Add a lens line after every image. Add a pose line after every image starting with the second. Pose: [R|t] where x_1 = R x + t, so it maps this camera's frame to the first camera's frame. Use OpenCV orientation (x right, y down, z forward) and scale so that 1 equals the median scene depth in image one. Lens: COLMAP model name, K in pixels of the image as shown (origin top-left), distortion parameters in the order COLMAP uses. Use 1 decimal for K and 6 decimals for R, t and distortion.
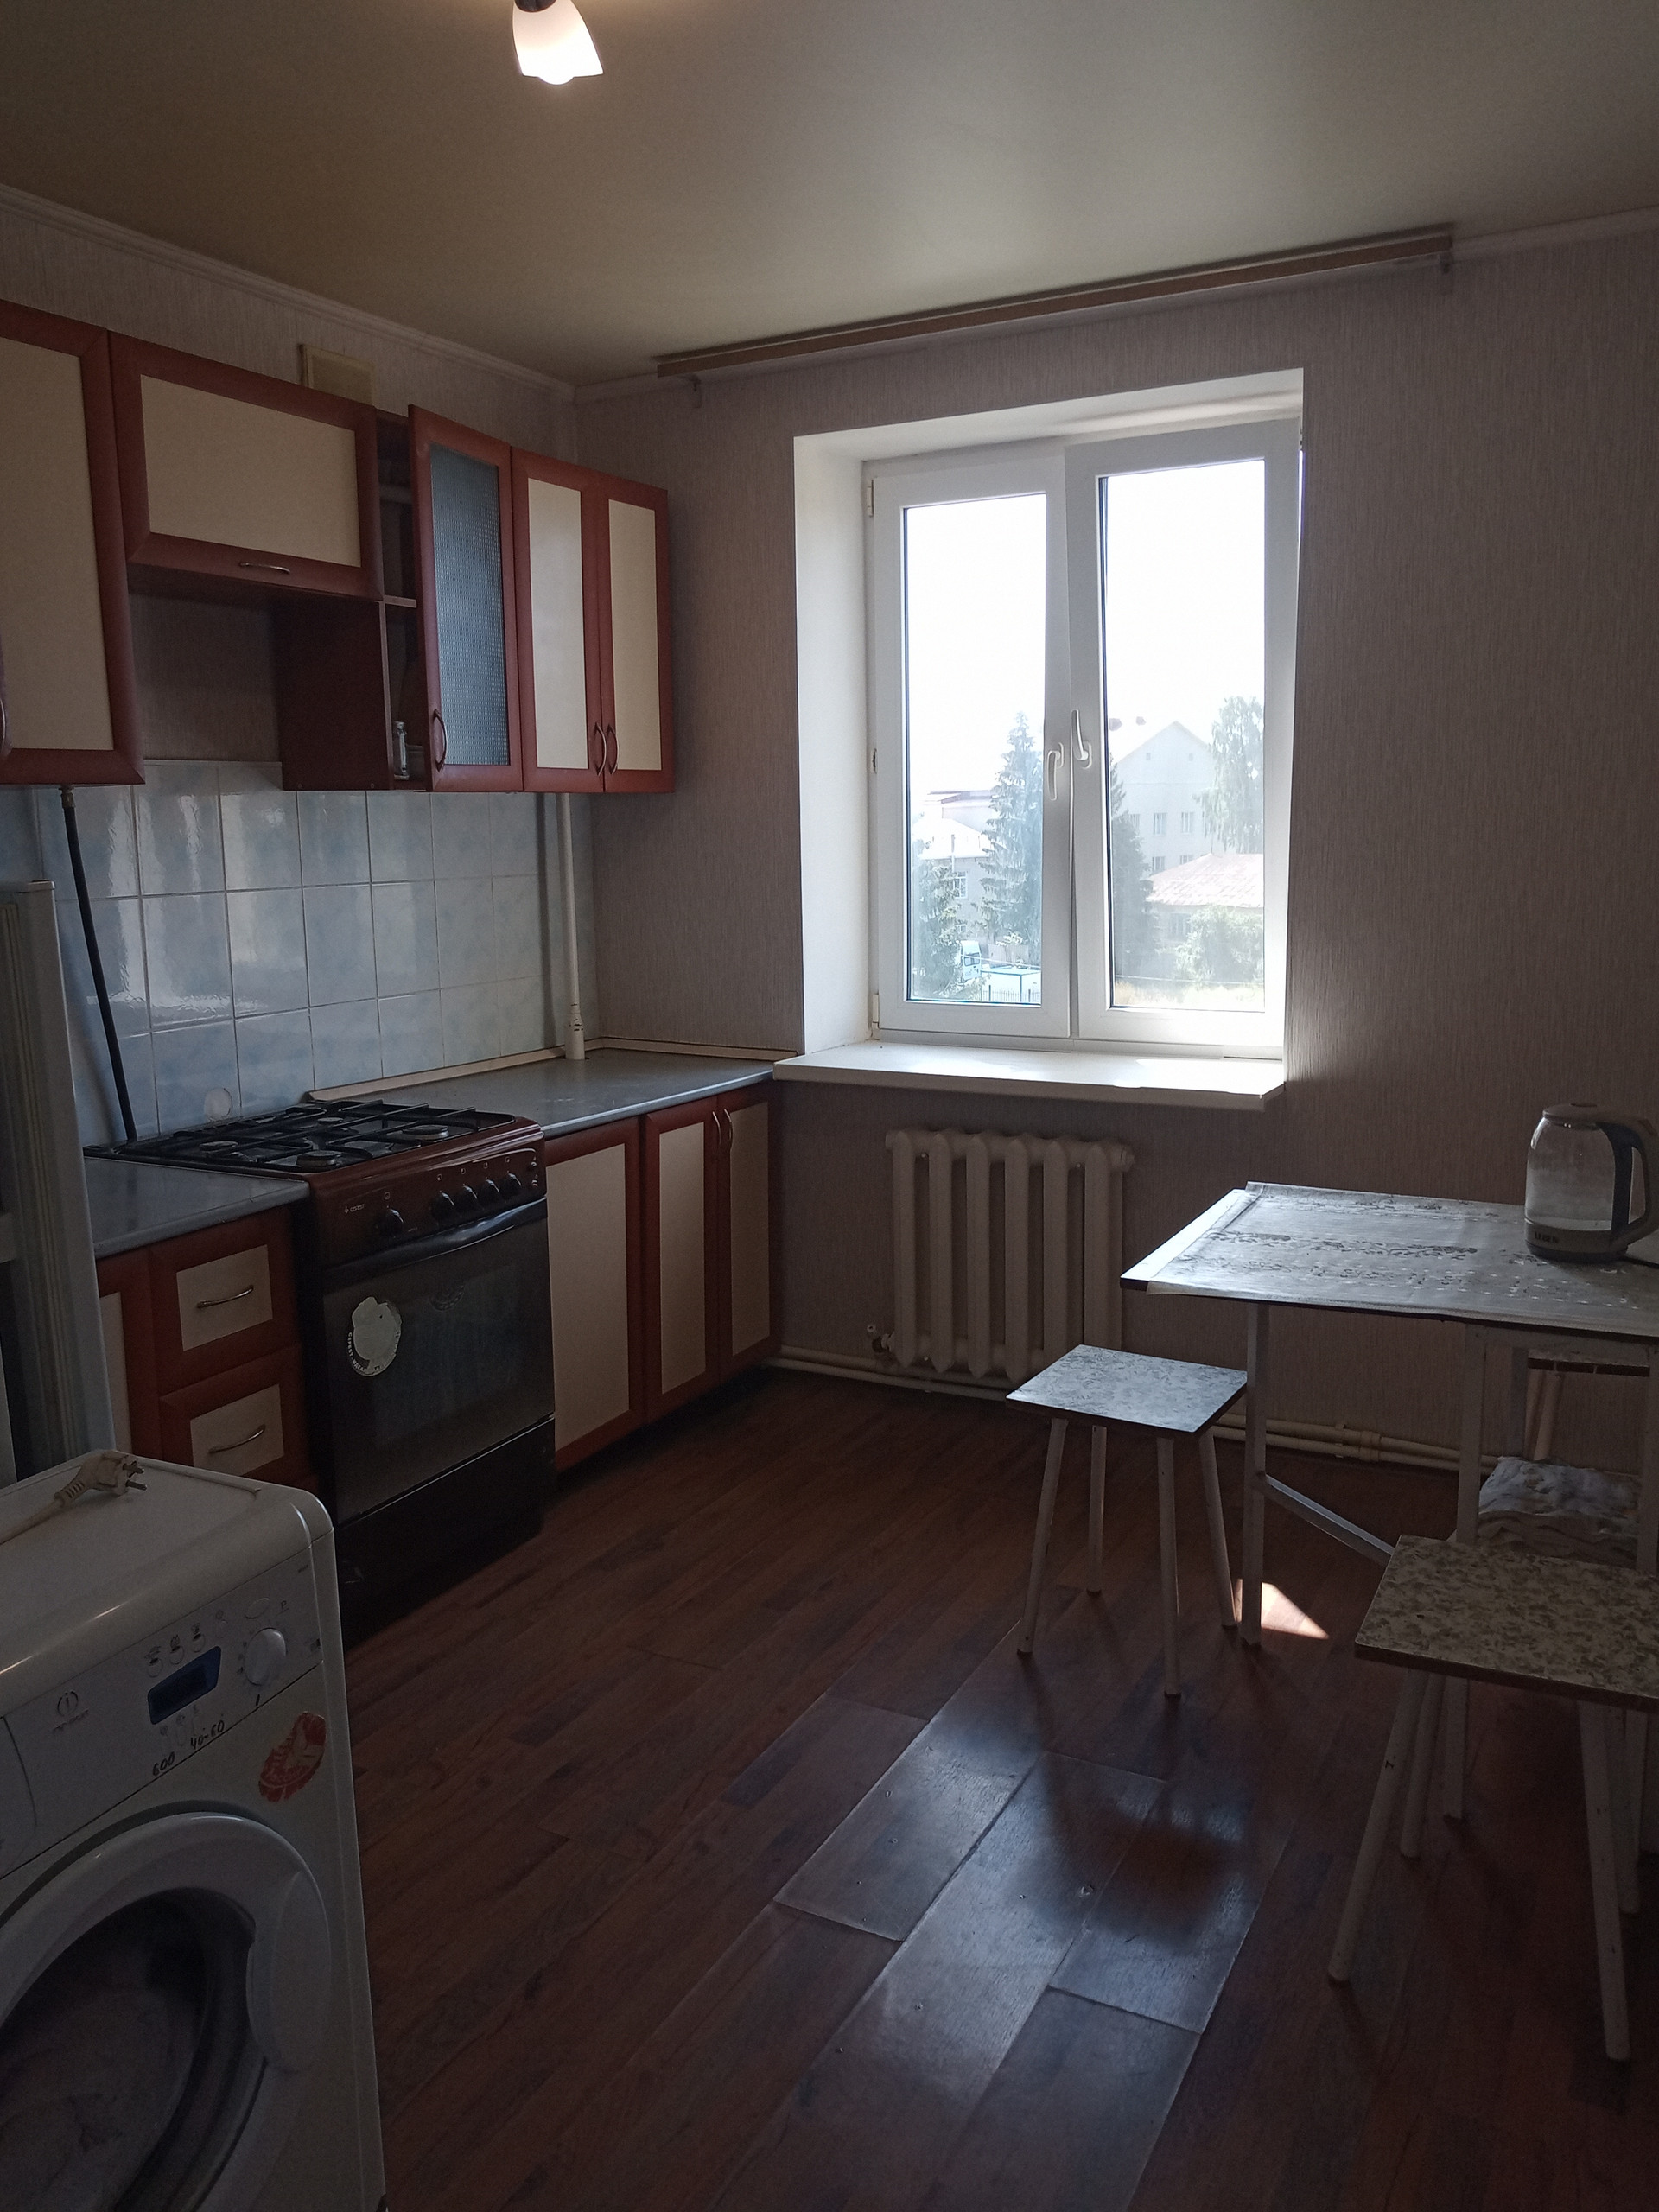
lens RADIAL K [[1718.5, 0, 834.9], [0, 1718.5, 1107.1], [0, 0, 1]] dist [0.016836, -0.040227]
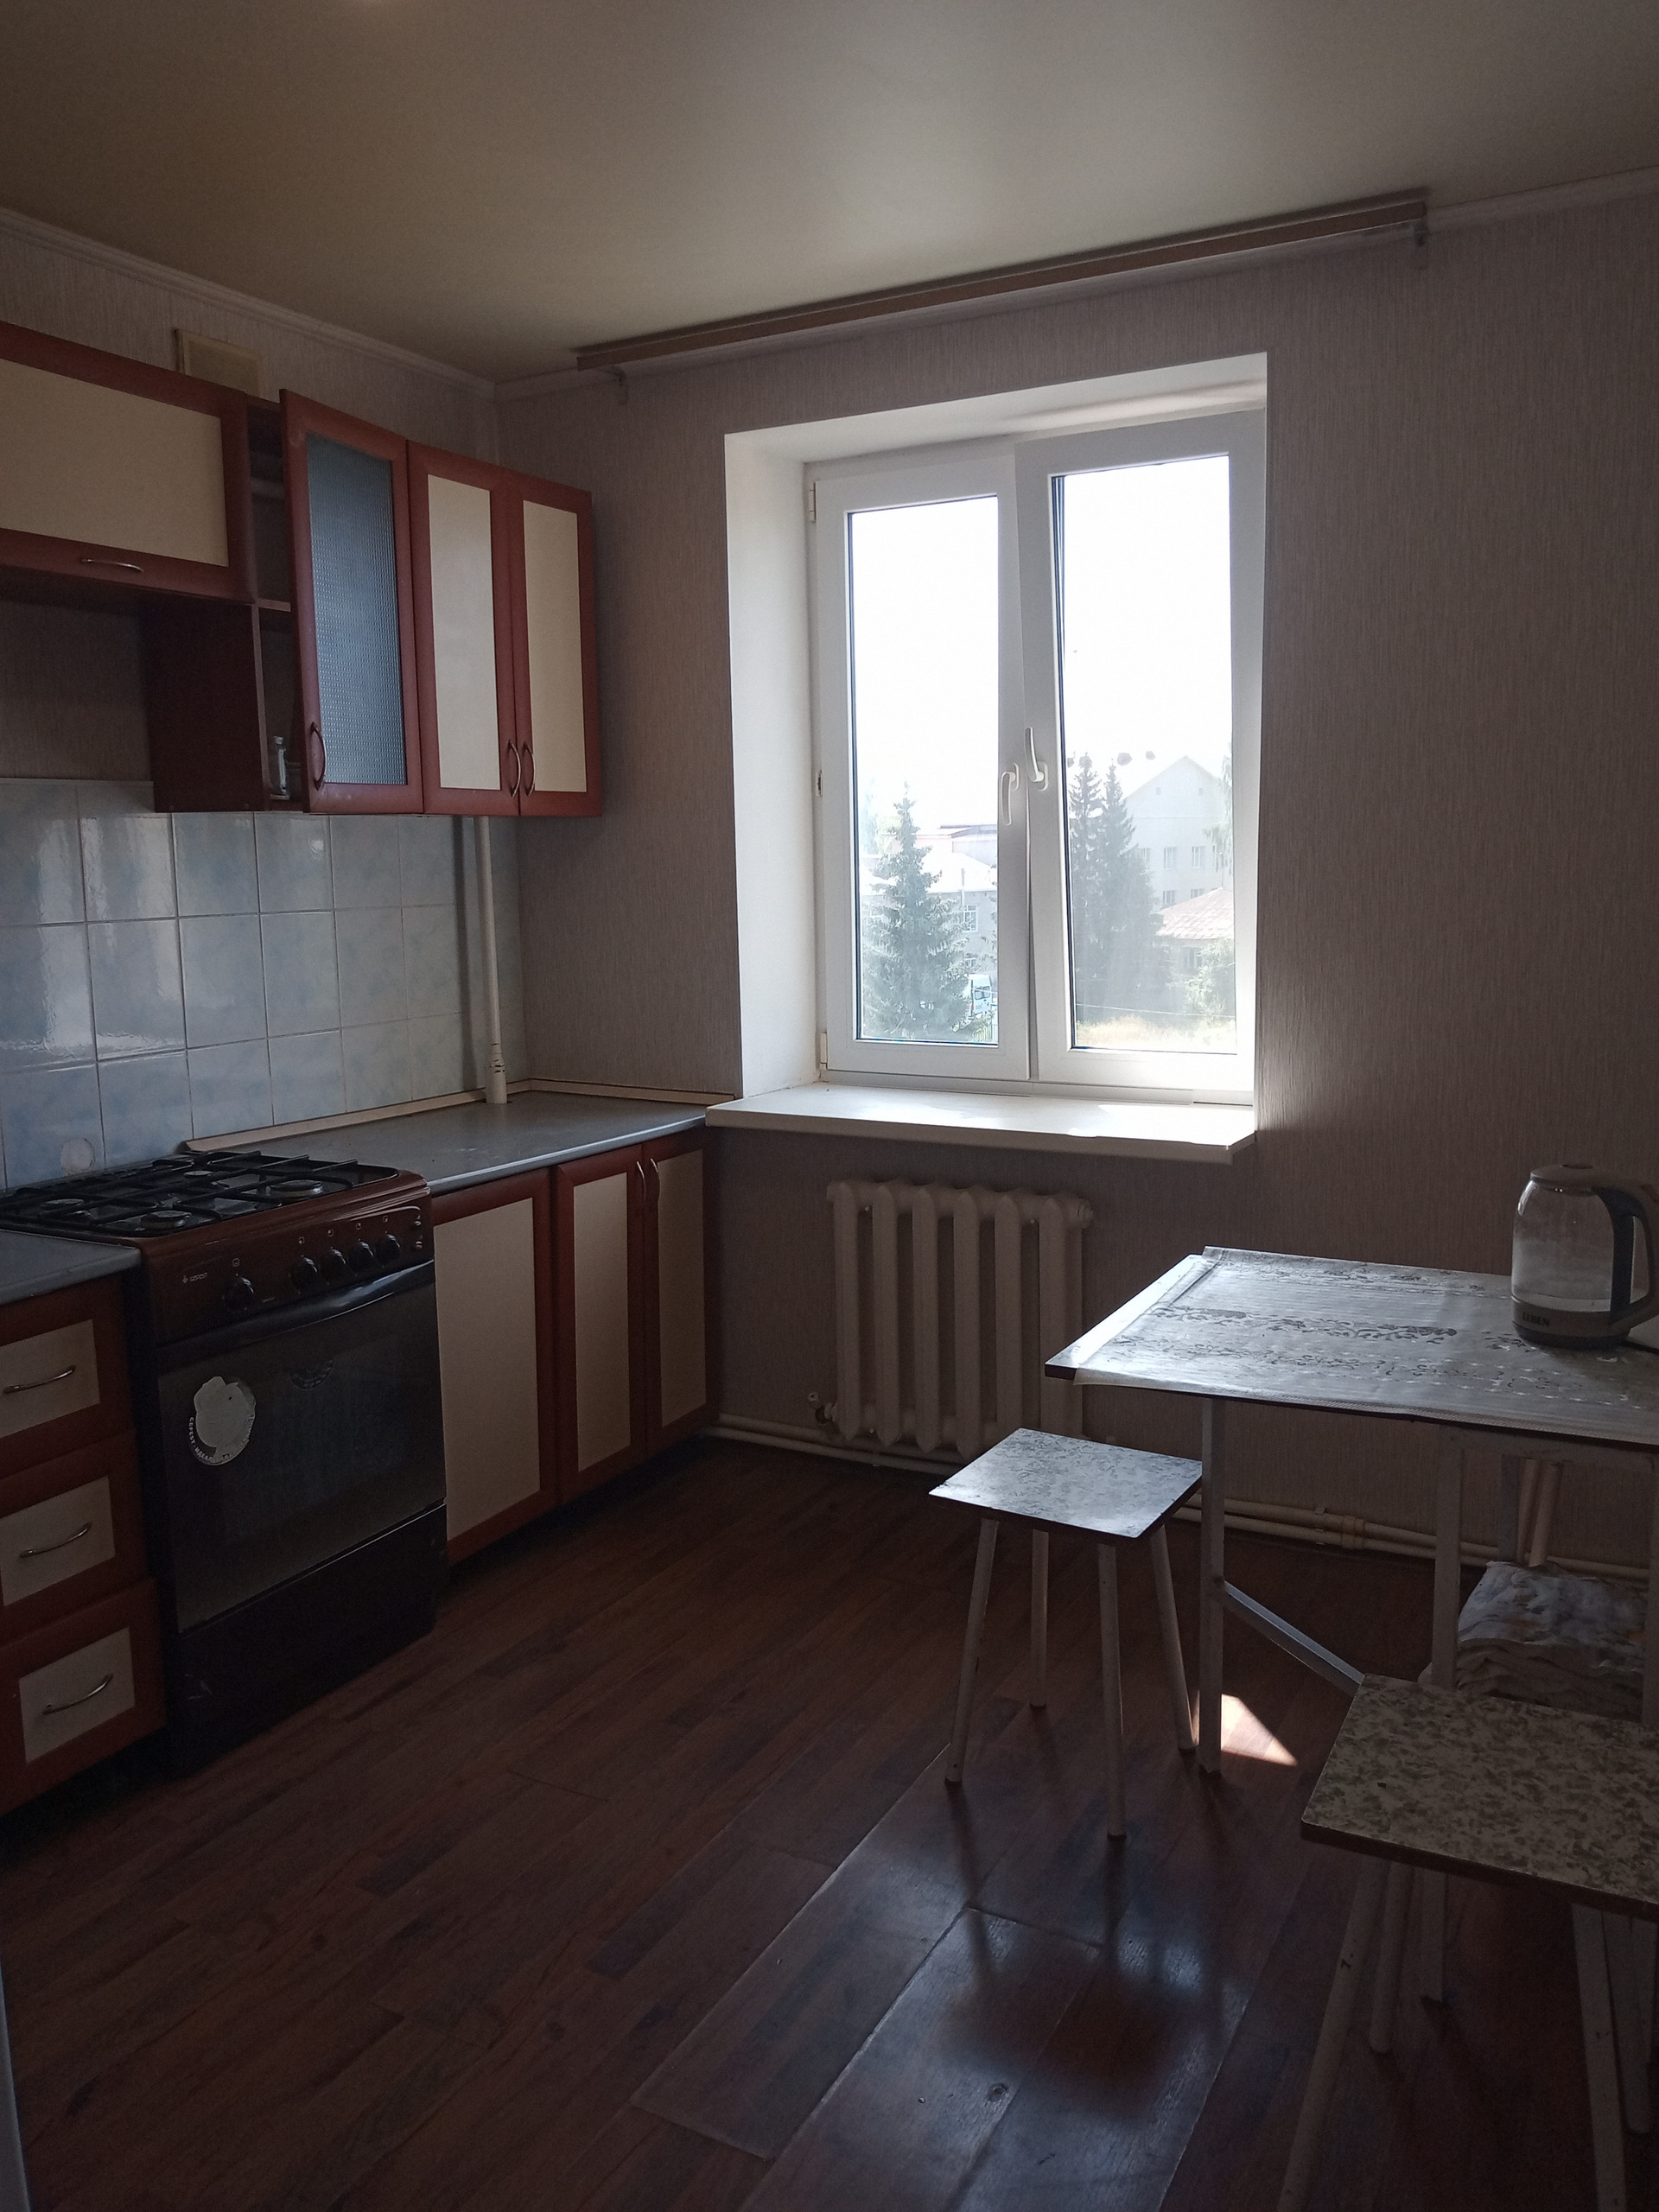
lens RADIAL K [[1718.5, 0, 837.7], [0, 1718.5, 1096.2], [0, 0, 1]] dist [0.016836, -0.040227]
pose [[0.999982, 0.000286, -0.005997, 0.051427], [-0.000441, 0.999668, -0.025769, -0.010540], [0.005987, 0.025772, 0.999650, 0.098524]]
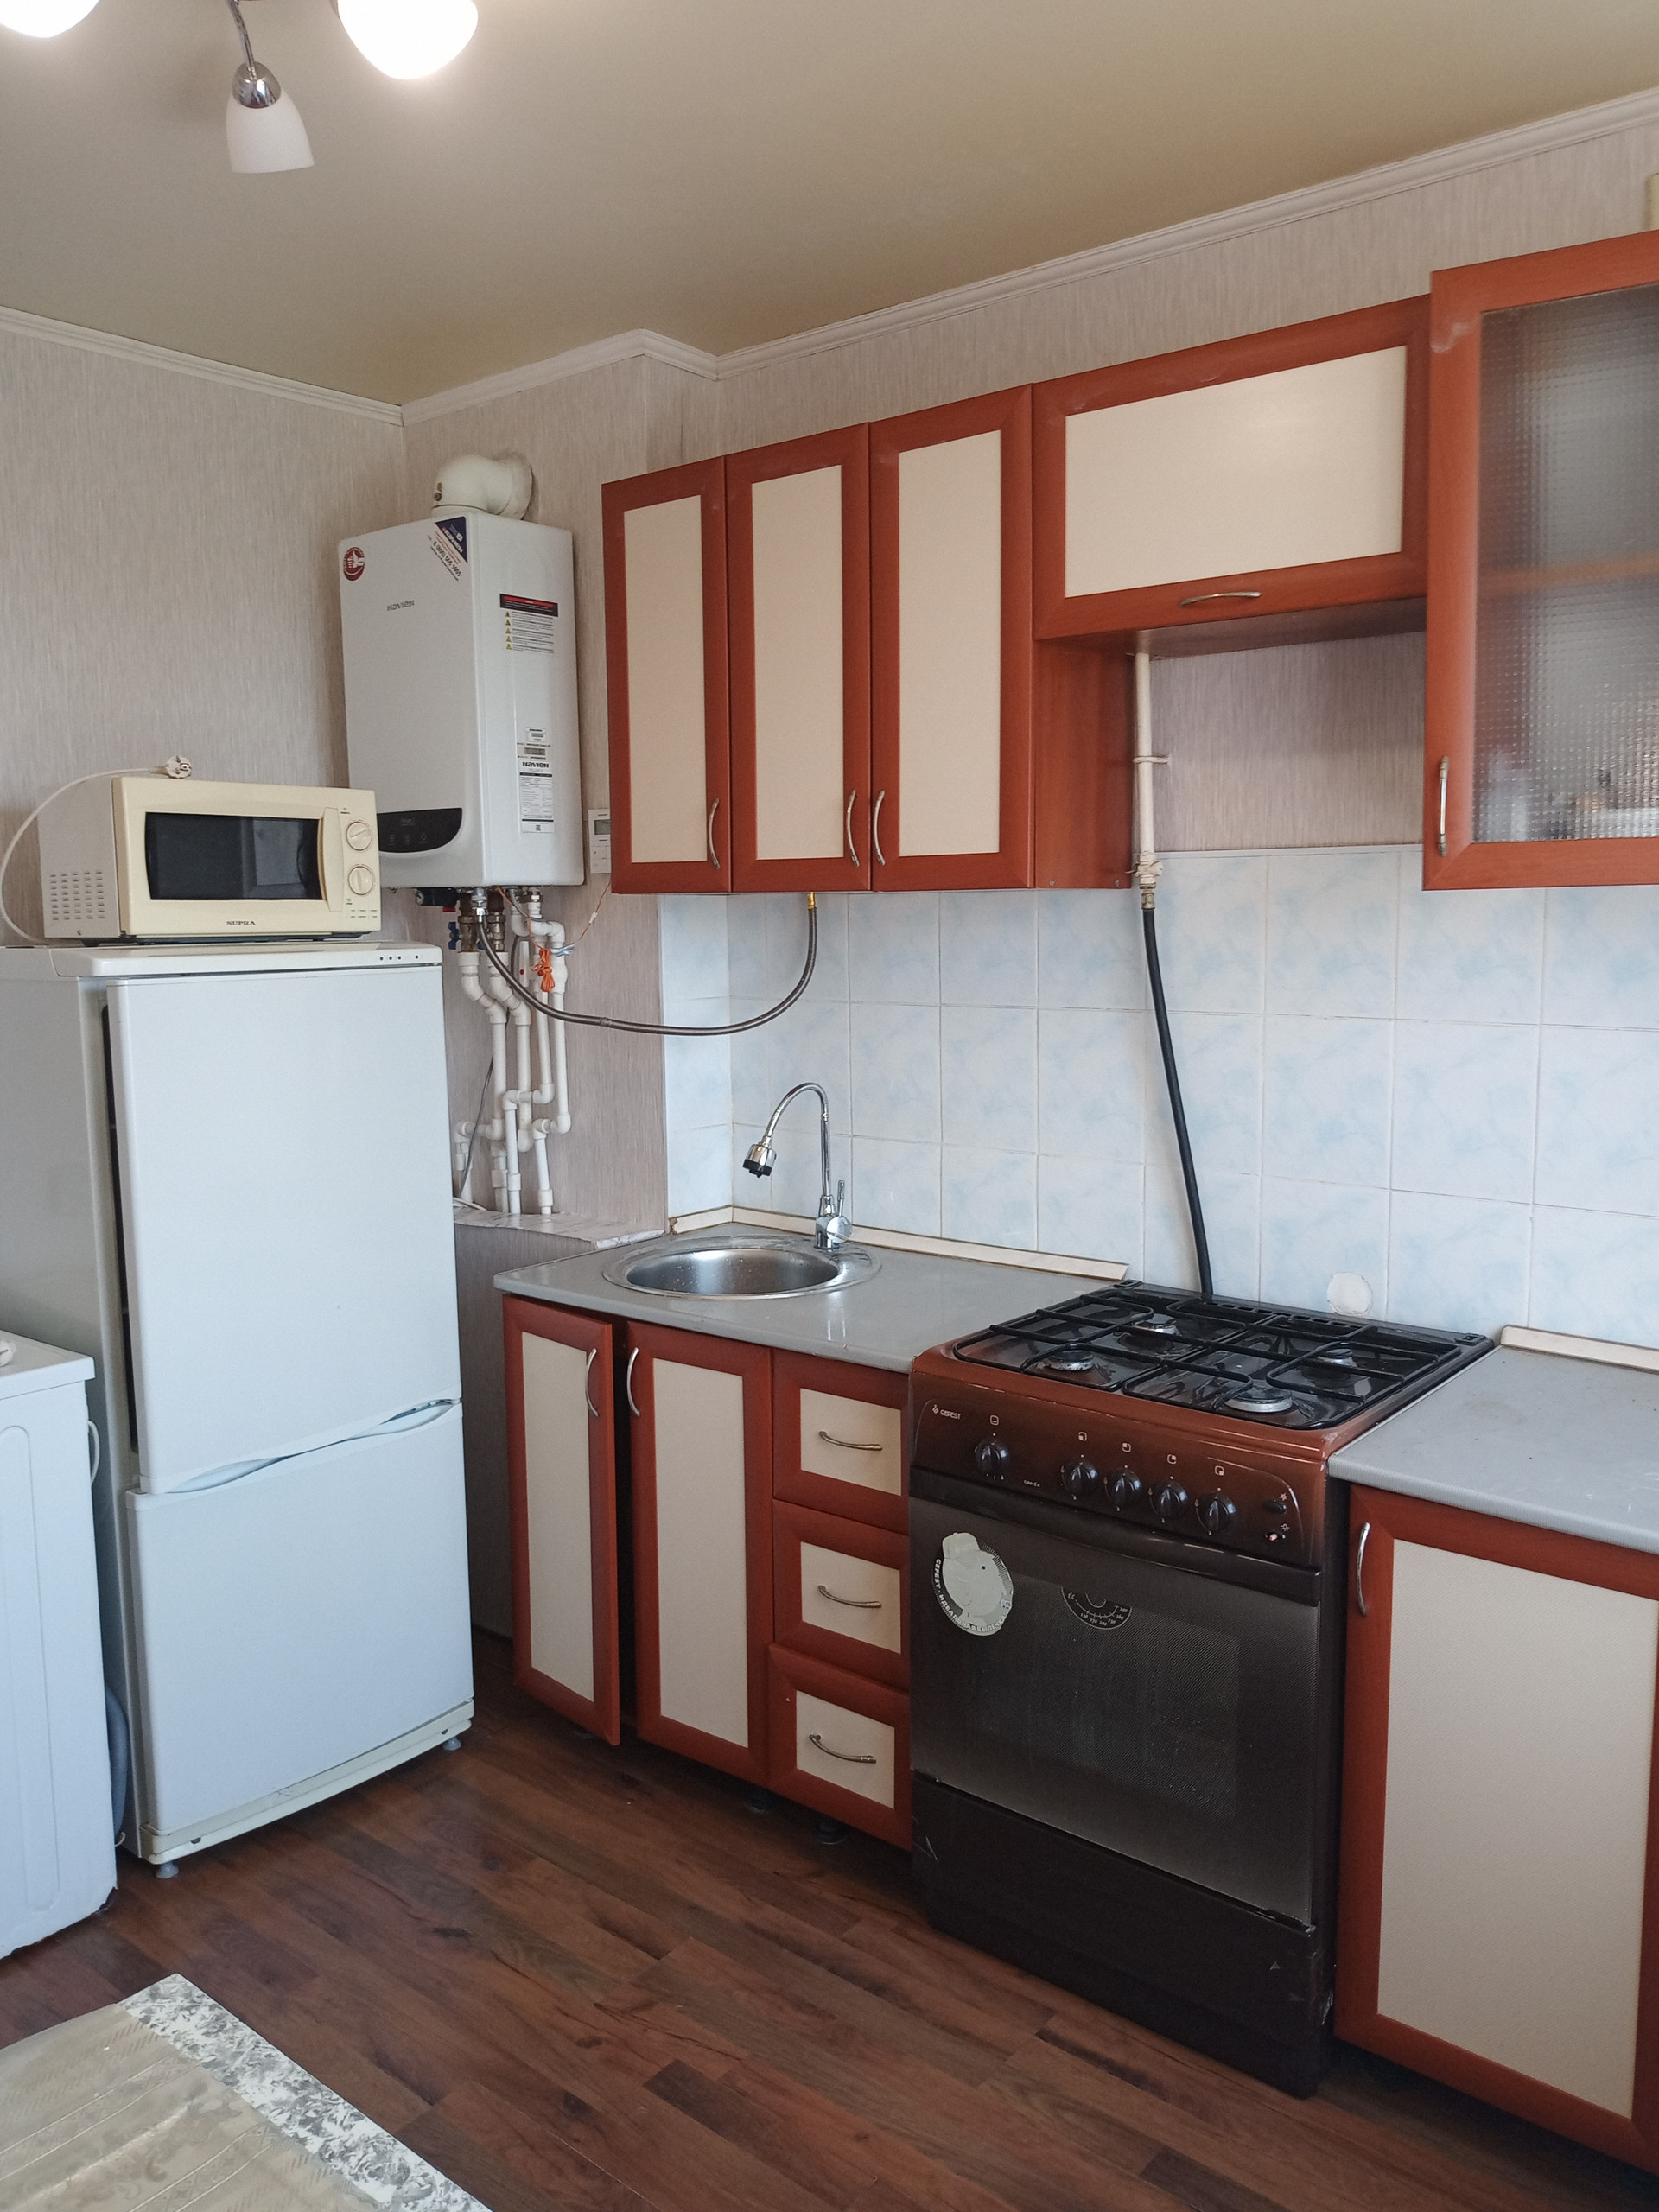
lens RADIAL K [[1718.5, 0, 836.5], [0, 1718.5, 1096.2], [0, 0, 1]] dist [0.016836, -0.040227]
pose [[-0.209041, 0.135634, -0.968455, 0.437889], [-0.151282, 0.973927, 0.169054, -0.191167], [0.966134, 0.181849, -0.183072, 0.957484]]
